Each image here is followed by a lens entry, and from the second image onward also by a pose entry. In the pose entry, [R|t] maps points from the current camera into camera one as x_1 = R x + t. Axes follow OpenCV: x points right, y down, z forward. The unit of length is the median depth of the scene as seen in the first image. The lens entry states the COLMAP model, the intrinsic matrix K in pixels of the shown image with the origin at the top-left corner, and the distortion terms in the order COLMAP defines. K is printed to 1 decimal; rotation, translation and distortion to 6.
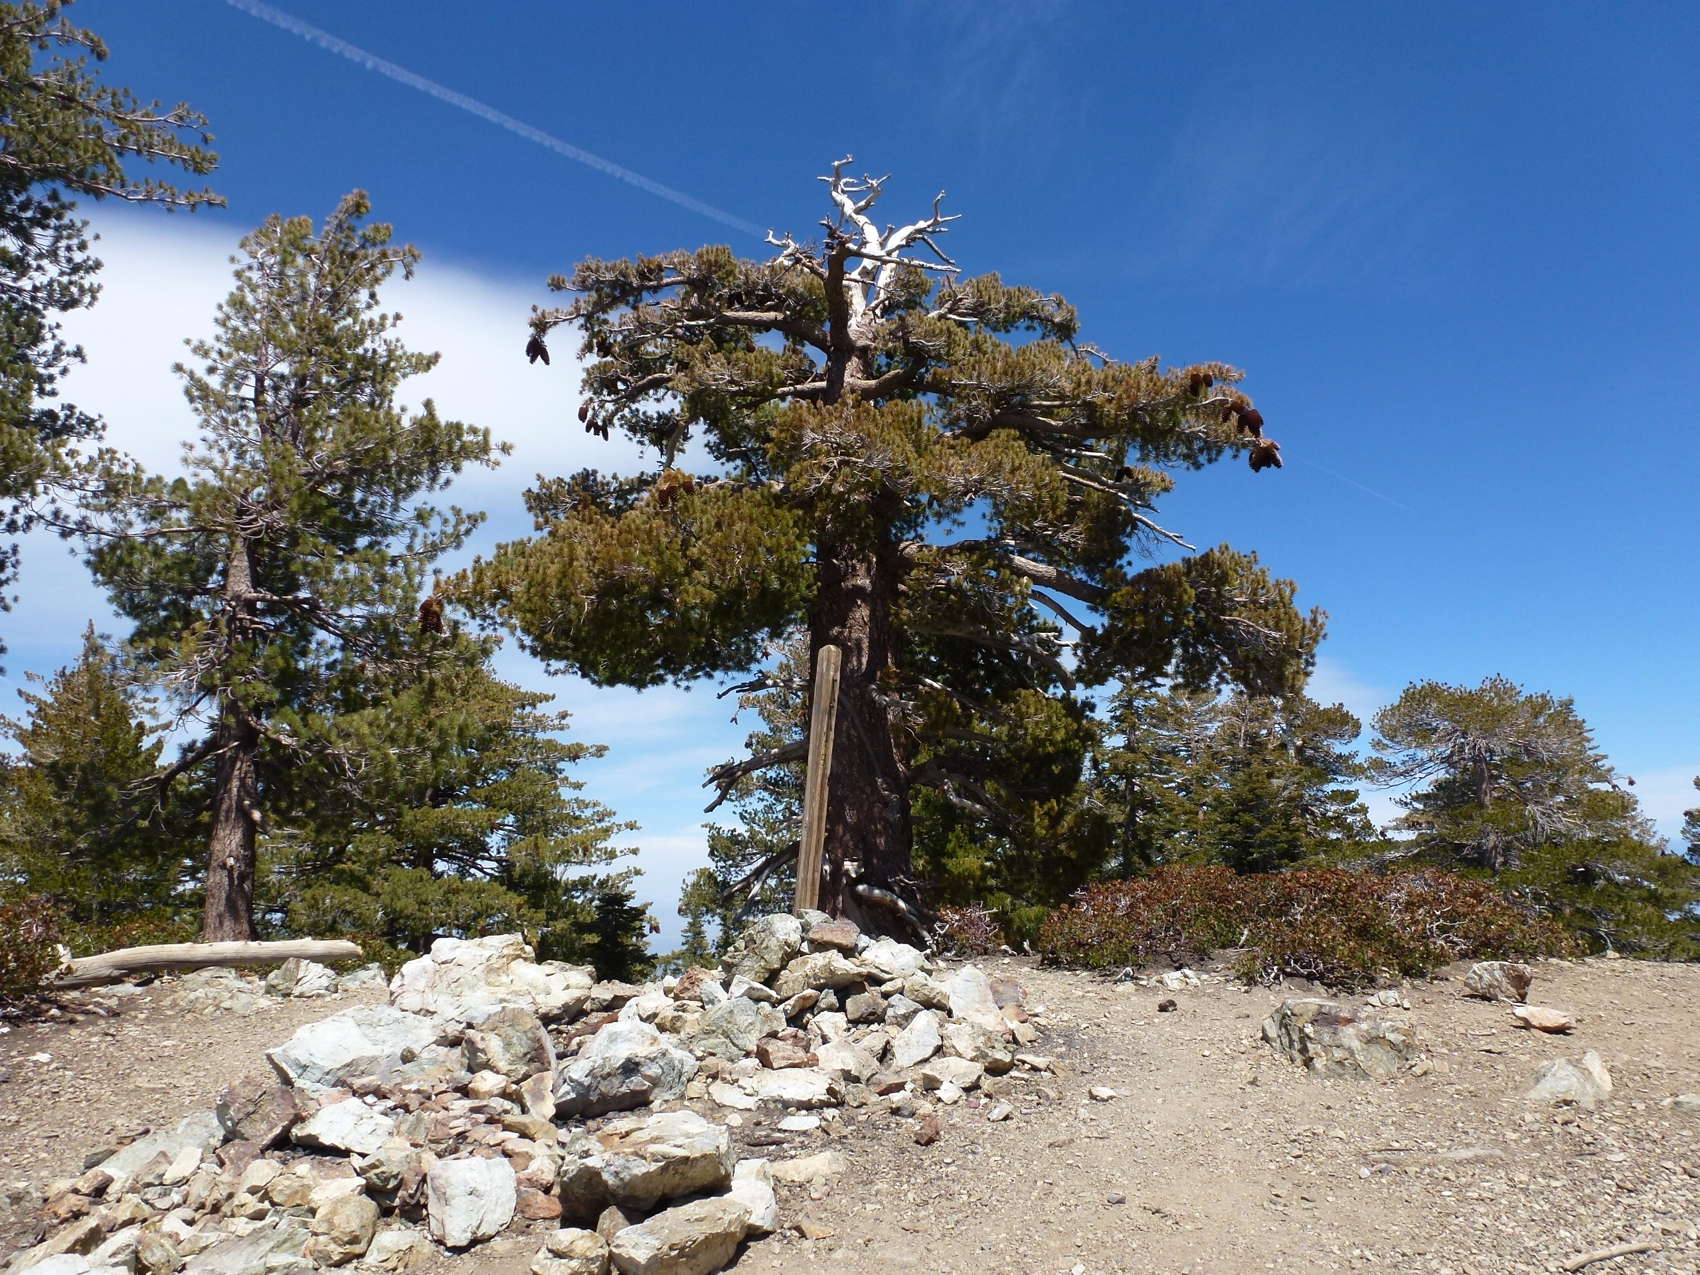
lens RADIAL K [[1205.1, 0, 848.5], [0, 1205.1, 637.5], [0, 0, 1]] dist [-0.055629, 0.016316]
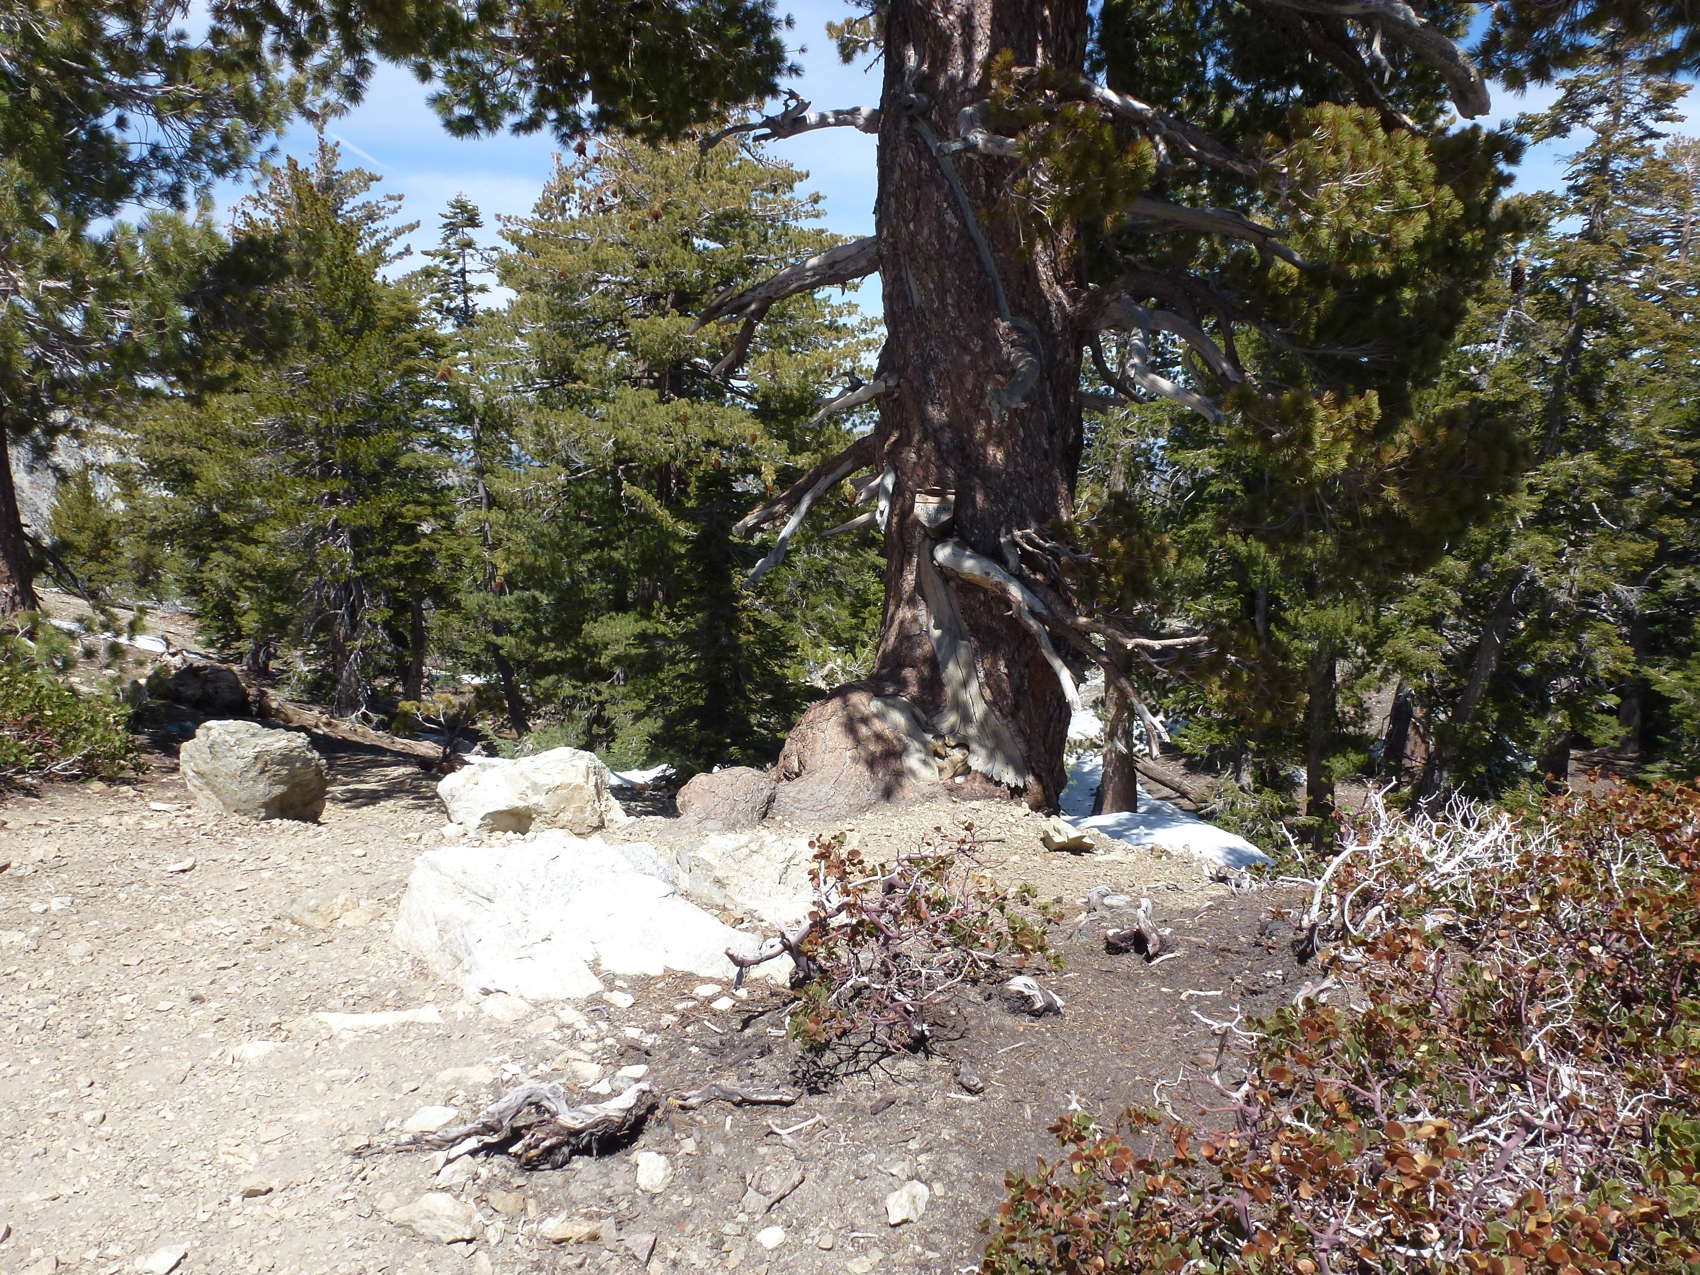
lens RADIAL K [[1205.1, 0, 852.1], [0, 1205.1, 640.1], [0, 0, 1]] dist [-0.055629, 0.016316]
pose [[0.953987, 0.080598, -0.288814, 0.048931], [0.044475, 0.914509, 0.402113, 0.016223], [0.296533, -0.396456, 0.868845, 0.219736]]
